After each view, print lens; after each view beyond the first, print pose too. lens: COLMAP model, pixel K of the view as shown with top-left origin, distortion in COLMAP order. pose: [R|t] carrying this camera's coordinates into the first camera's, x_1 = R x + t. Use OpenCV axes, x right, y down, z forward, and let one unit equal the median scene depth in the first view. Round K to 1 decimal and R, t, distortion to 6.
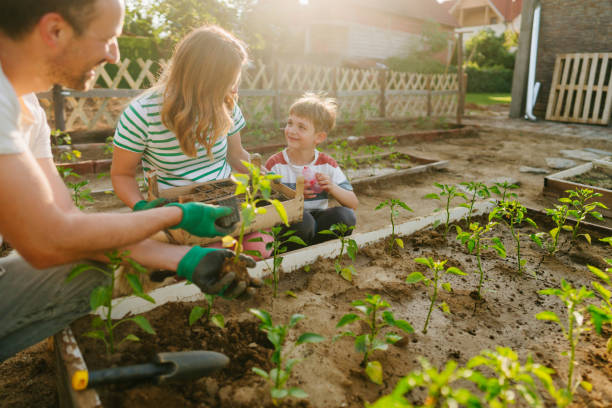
lens RADIAL K [[431.9, 0, 319.4], [0, 431.9, 160.2], [0, 0, 1]] dist [-0.001757, 0.001147]
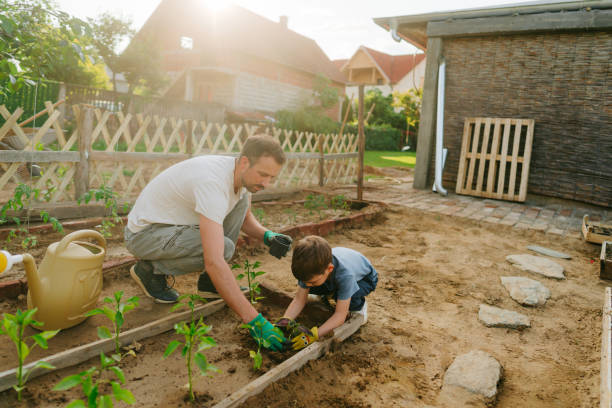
lens RADIAL K [[434.3, 0, 319.8], [0, 434.3, 161.1], [0, 0, 1]] dist [-0.000689, -0.000473]
pose [[0.969362, 0.027991, 0.244038, 0.058831], [0.000513, 0.993253, -0.115965, -0.057731], [-0.245638, 0.112537, 0.962807, 0.243312]]
